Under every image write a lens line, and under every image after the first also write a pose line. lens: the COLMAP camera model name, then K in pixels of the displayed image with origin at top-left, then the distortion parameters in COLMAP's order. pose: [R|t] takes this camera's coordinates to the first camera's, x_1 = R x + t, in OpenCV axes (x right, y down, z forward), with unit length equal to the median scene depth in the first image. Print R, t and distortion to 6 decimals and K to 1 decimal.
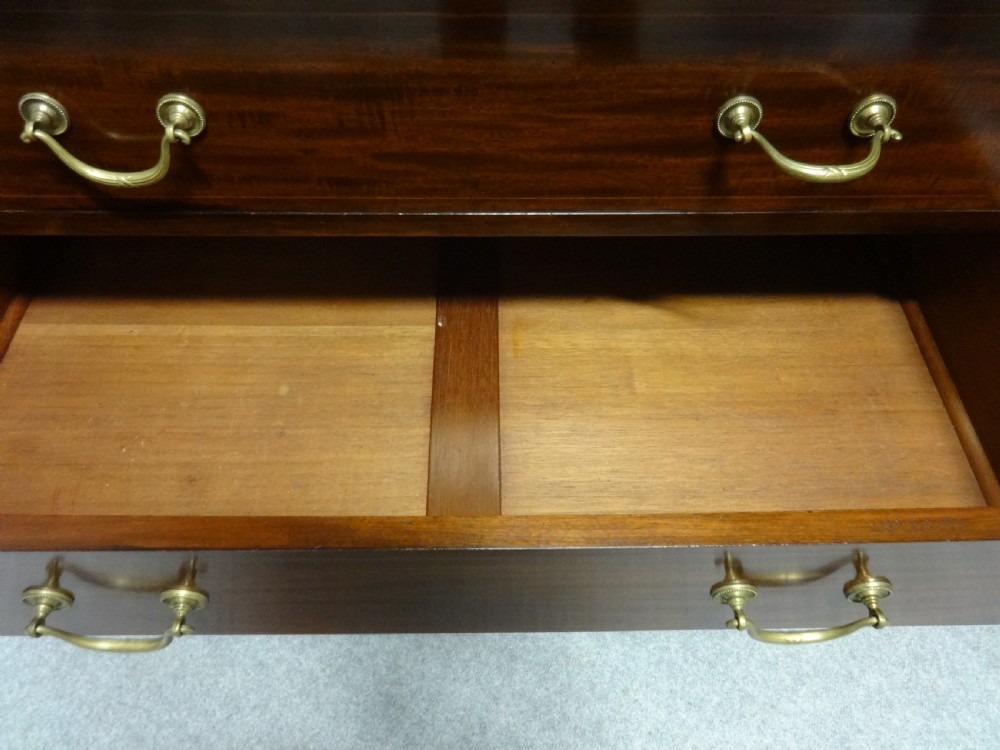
lens RADIAL K [[751.7, 0, 498.1], [0, 751.7, 373.2], [0, 0, 1]] dist [0.011700, -0.014912]
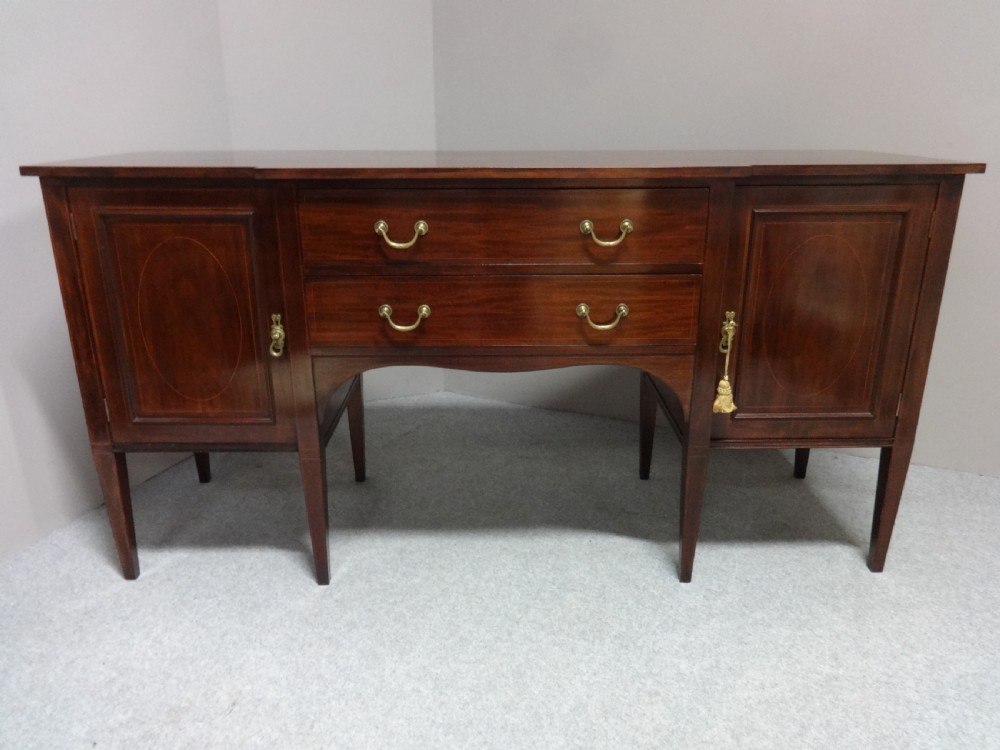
lens RADIAL K [[751.7, 0, 493.1], [0, 751.7, 371.8], [0, 0, 1]] dist [0.011700, -0.014912]
pose [[0.999624, -0.011732, -0.024781, -0.008896], [-0.004027, 0.831202, -0.555956, 0.876561], [0.027120, 0.555847, 0.830842, -0.608859]]
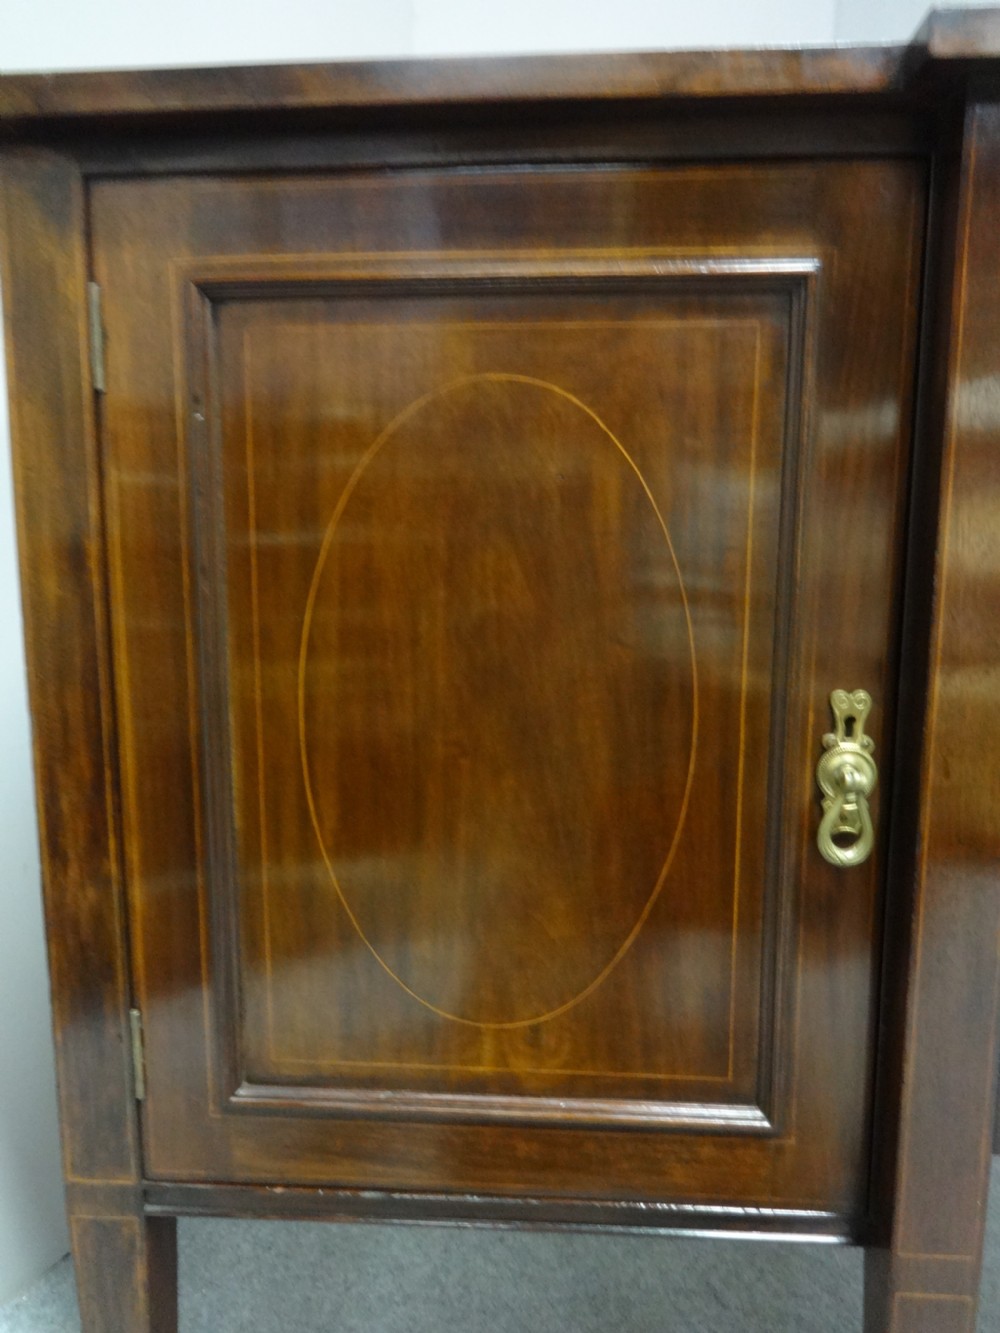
lens RADIAL K [[1002.0, 0, 502.6], [0, 1002.0, 676.6], [0, 0, 1]] dist [0.011700, -0.014912]
pose [[0.995415, -0.003651, -0.095582, -0.612590], [-0.064226, 0.714983, -0.696185, 0.284326], [0.070881, 0.699132, 0.711470, 0.212437]]
